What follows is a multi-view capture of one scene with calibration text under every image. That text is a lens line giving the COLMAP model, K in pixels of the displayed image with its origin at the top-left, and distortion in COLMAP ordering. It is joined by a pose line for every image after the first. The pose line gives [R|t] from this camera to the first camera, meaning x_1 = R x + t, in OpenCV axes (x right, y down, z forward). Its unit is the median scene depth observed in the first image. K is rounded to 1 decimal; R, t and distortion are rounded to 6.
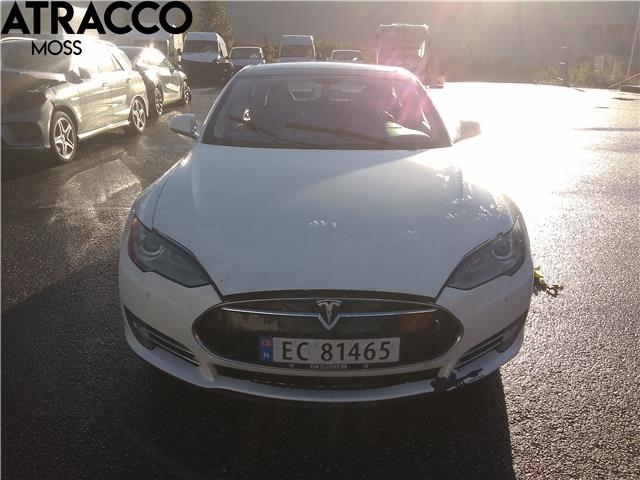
lens RADIAL K [[496.0, 0, 321.9], [0, 496.0, 235.0], [0, 0, 1]] dist [-0.012202, -0.011342]
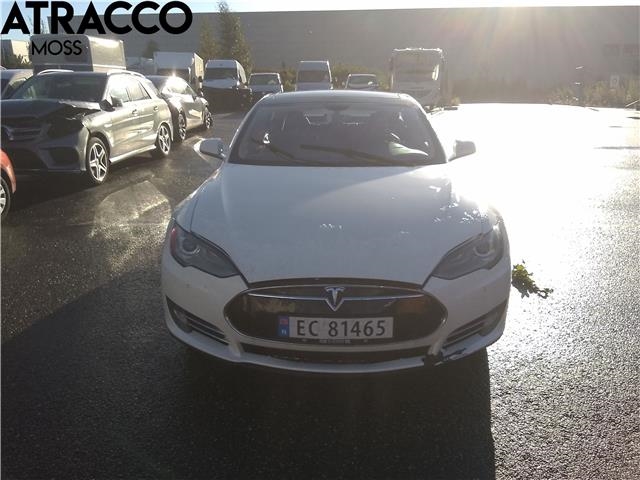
lens RADIAL K [[496.0, 0, 319.9], [0, 496.0, 242.8], [0, 0, 1]] dist [-0.012202, -0.011342]
pose [[0.999196, -0.004899, -0.039786, 0.021320], [0.003742, 0.999569, -0.029113, 0.046385], [0.039911, 0.028941, 0.998784, -0.184624]]
